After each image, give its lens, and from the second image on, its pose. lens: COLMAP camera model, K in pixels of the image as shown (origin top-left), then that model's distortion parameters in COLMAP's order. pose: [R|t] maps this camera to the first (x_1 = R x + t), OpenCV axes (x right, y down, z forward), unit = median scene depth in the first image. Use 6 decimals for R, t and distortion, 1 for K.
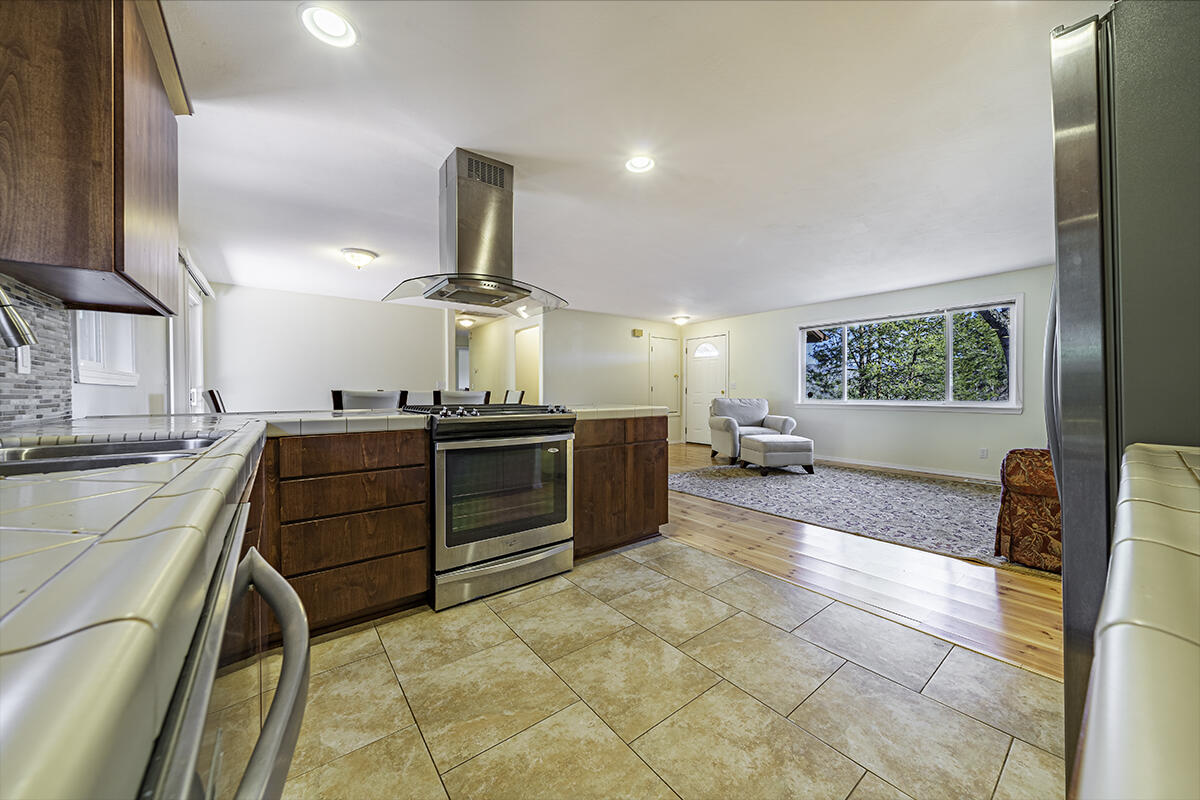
lens RADIAL K [[418.1, 0, 603.6], [0, 418.1, 395.5], [0, 0, 1]] dist [0.001183, 0.000067]
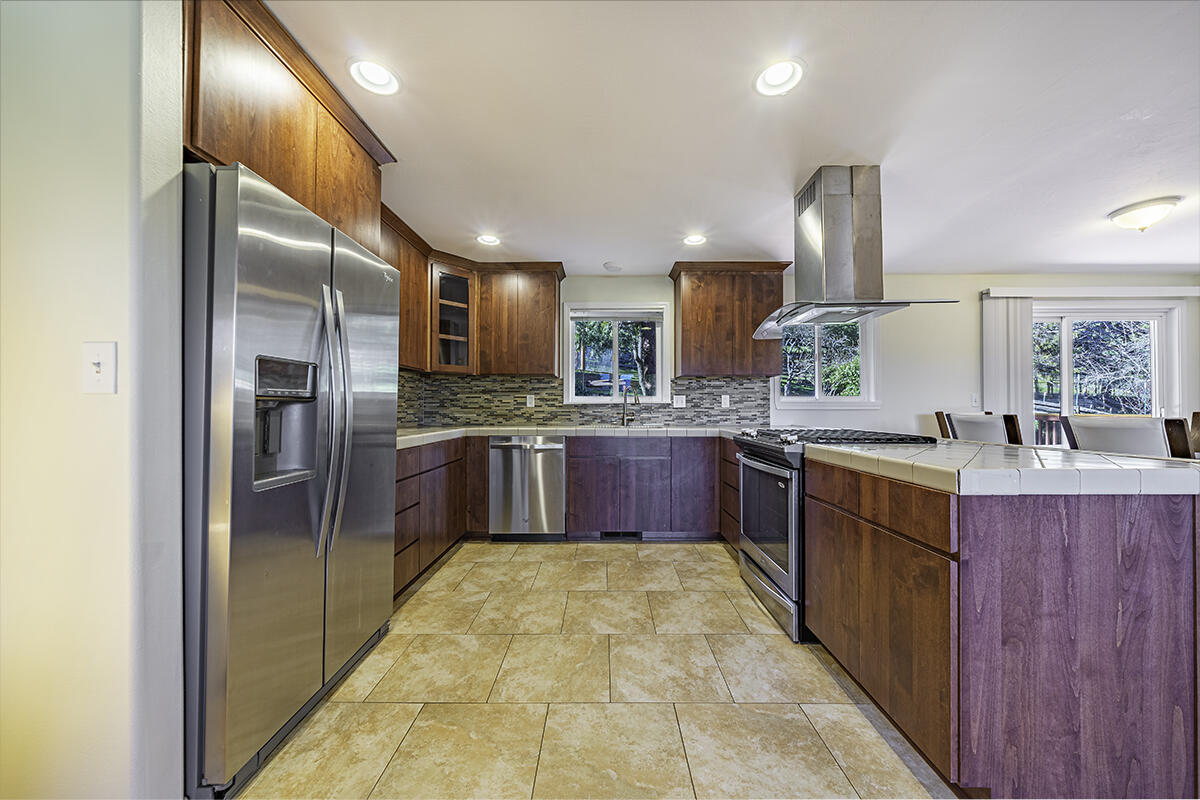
lens RADIAL K [[418.1, 0, 602.0], [0, 418.1, 402.0], [0, 0, 1]] dist [0.001183, 0.000067]
pose [[-0.623318, -0.011321, -0.781887, 1.107222], [-0.006149, 0.999935, -0.009576, -0.048471], [0.781945, -0.001161, -0.623347, 1.699902]]
